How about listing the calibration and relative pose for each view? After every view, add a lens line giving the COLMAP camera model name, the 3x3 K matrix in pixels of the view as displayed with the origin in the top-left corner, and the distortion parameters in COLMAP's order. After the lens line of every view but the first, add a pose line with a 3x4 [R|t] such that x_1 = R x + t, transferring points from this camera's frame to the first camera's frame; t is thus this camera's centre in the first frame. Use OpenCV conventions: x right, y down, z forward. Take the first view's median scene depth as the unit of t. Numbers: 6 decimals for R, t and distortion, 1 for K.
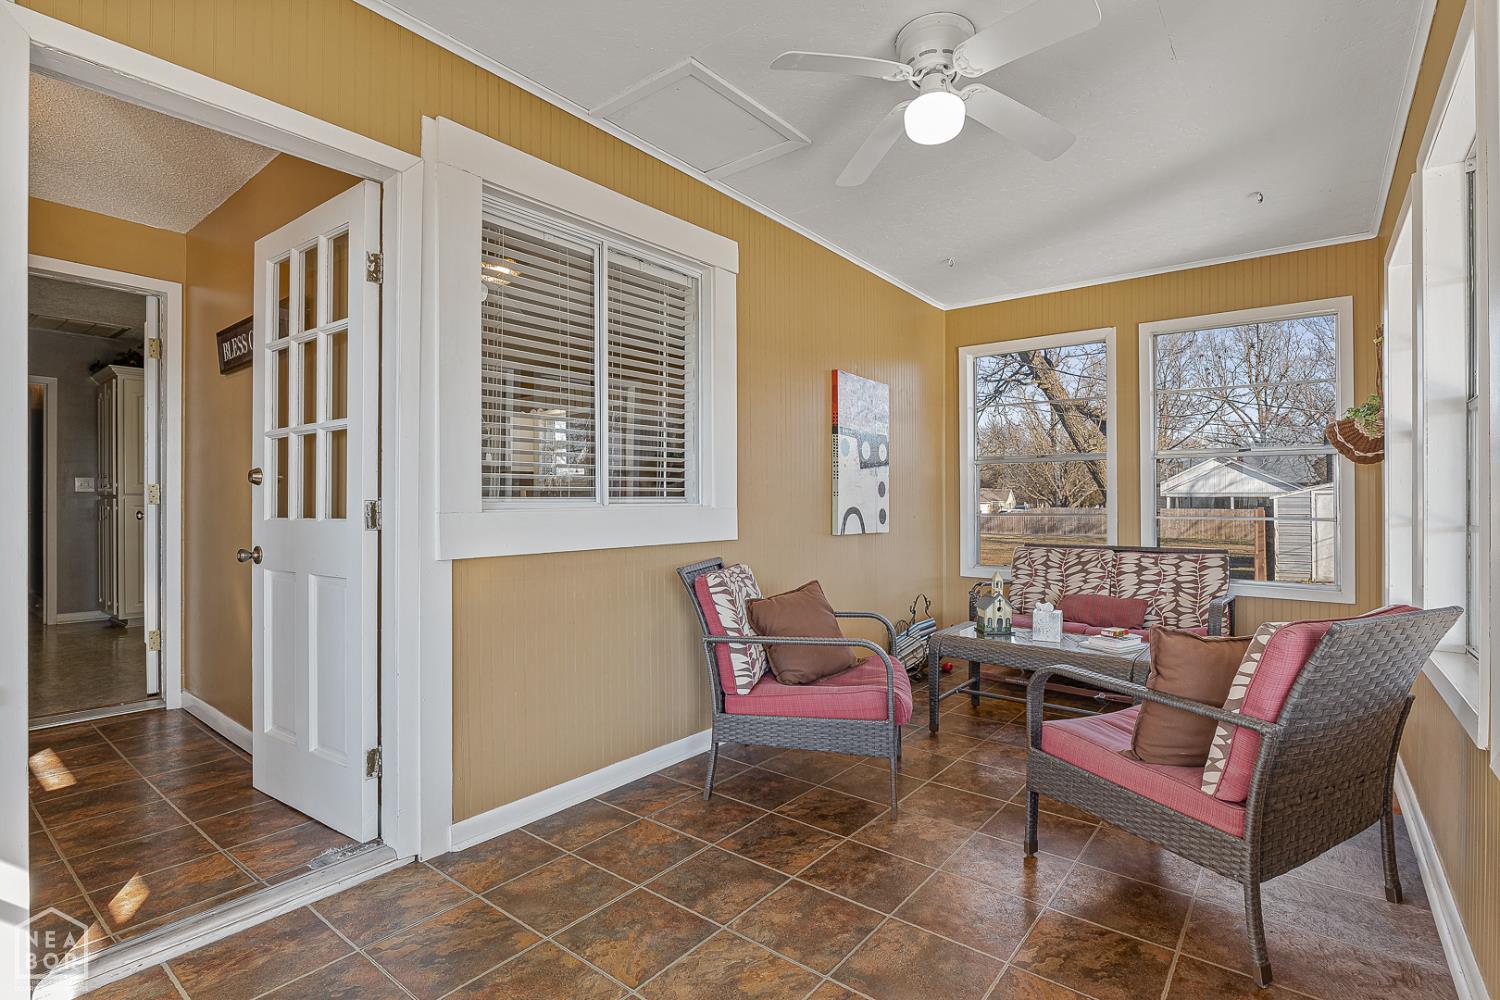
lens RADIAL K [[713.8, 0, 750.0], [0, 713.8, 500.0], [0, 0, 1]] dist [-0.000440, -0.000079]
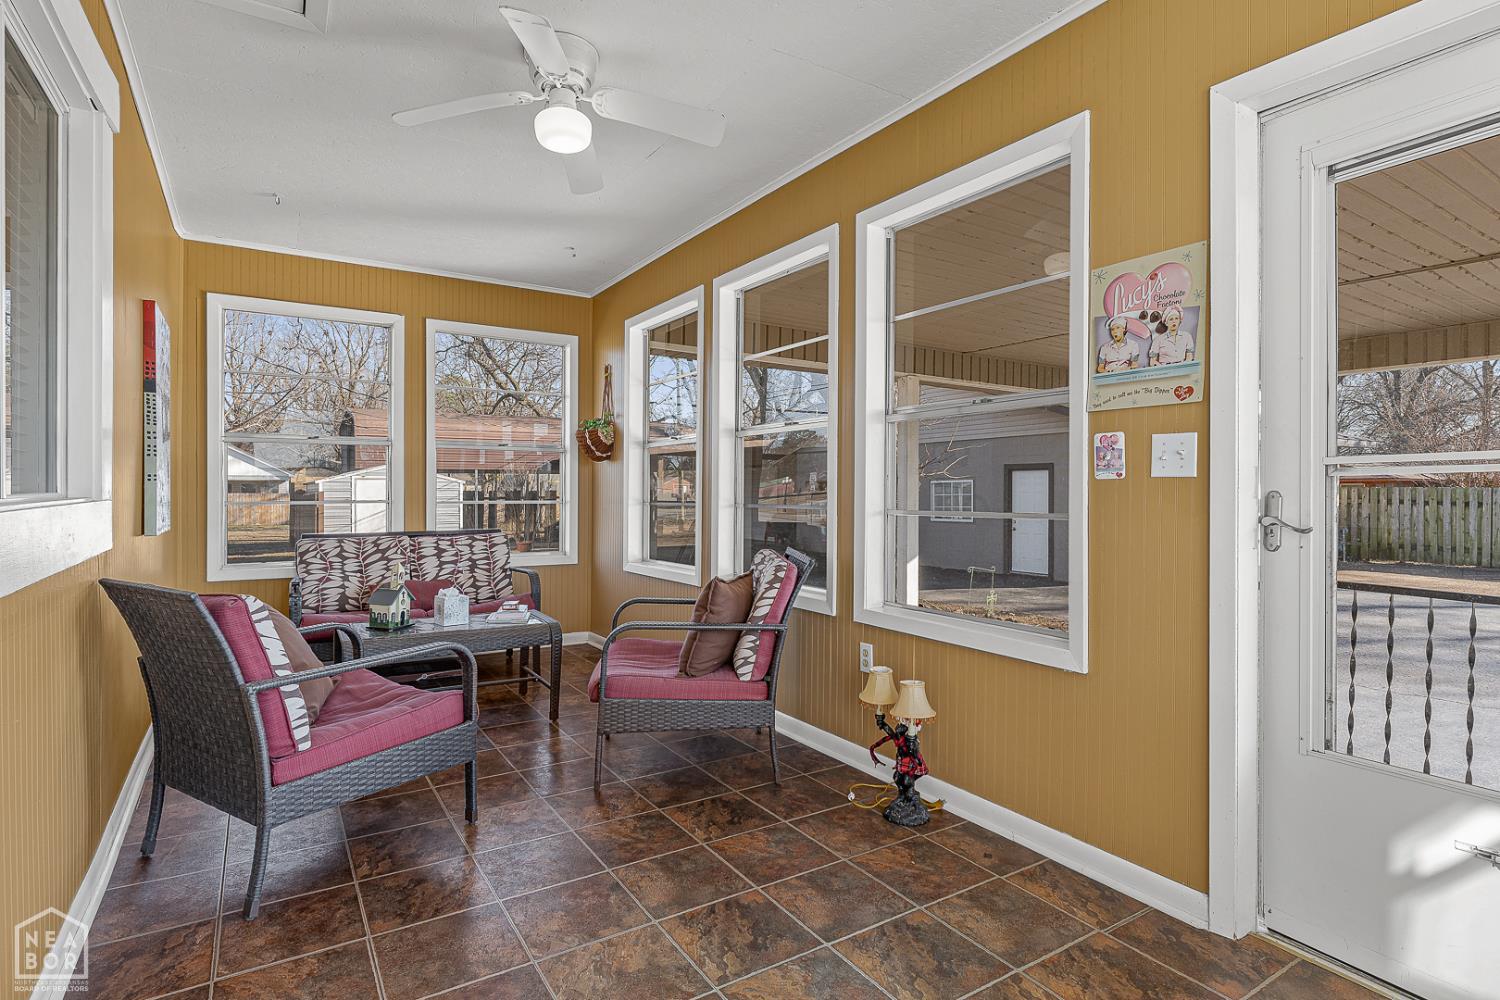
lens RADIAL K [[772.2, 0, 751.0], [0, 772.2, 485.3], [0, 0, 1]] dist [0.001267, 0.000284]
pose [[0.322618, 0.003720, 0.946522, -0.405242], [-0.007338, 0.999972, -0.001429, -0.003680], [-0.946501, -0.006485, 0.322636, 0.195698]]
